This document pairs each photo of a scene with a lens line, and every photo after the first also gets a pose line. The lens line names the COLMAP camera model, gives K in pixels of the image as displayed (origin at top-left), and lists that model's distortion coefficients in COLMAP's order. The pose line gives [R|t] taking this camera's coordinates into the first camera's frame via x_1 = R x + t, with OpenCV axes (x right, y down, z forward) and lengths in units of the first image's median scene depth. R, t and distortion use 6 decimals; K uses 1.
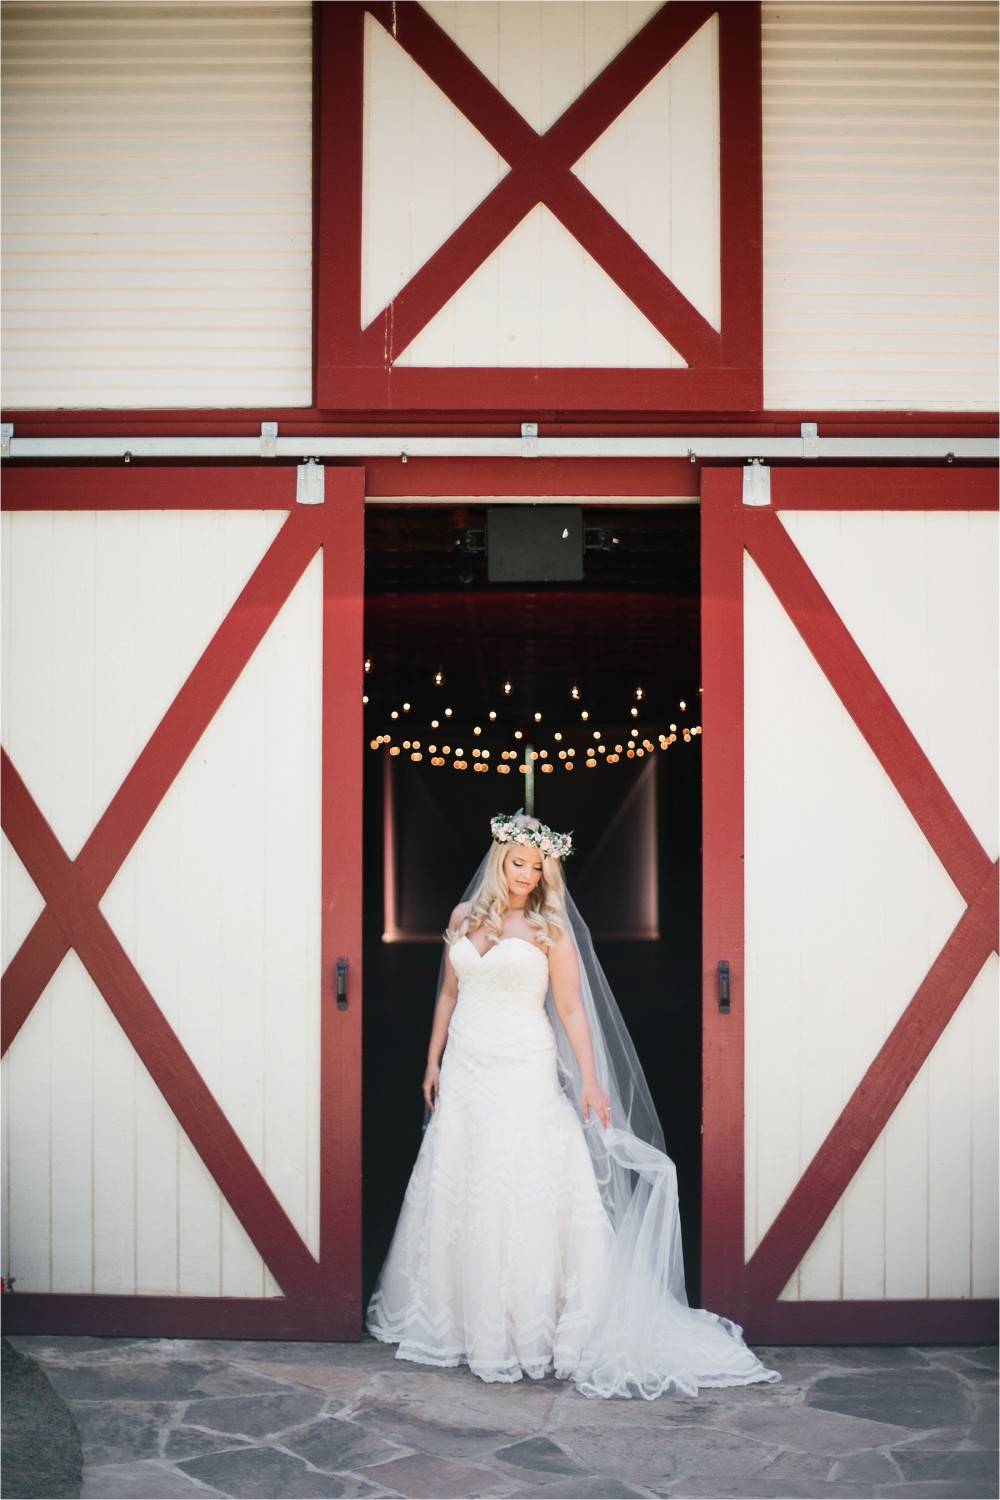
lens RADIAL K [[2171.5, 0, 500.0], [0, 2171.5, 750.0], [0, 0, 1]] dist [-0.129132, 0.079184]
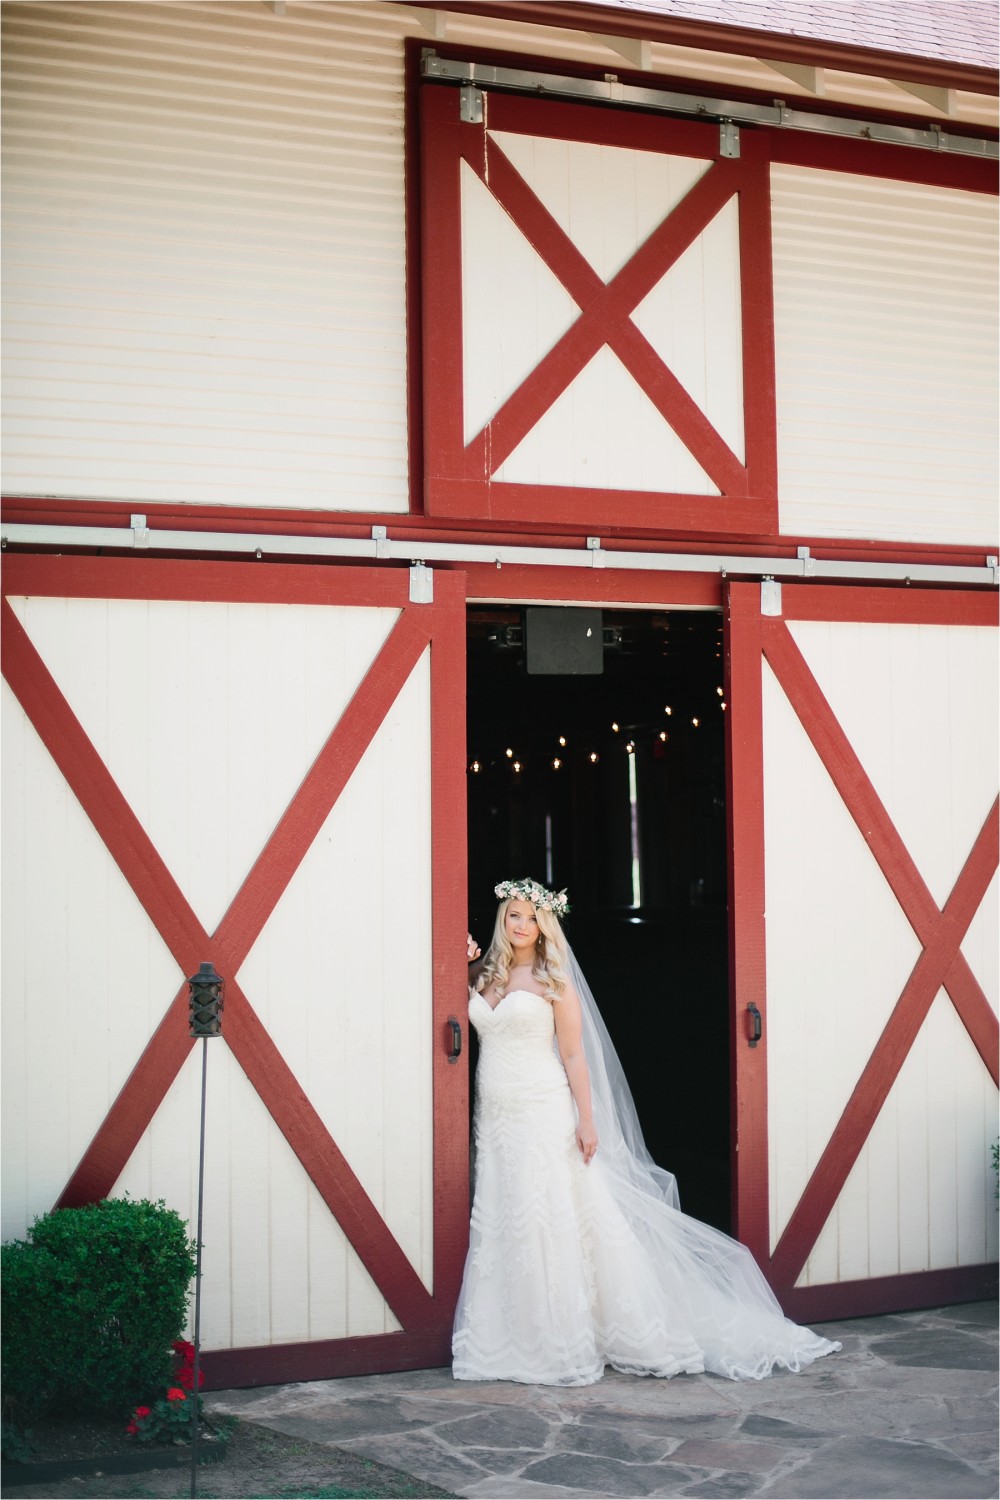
lens RADIAL K [[2103.8, 0, 500.1], [0, 2103.8, 824.7], [0, 0, 1]] dist [-0.104477, 0.070348]
pose [[0.915334, -0.012784, 0.402492, -0.477795], [0.013253, 0.999911, 0.001620, -0.002611], [-0.402477, 0.003851, 0.915422, 0.011834]]
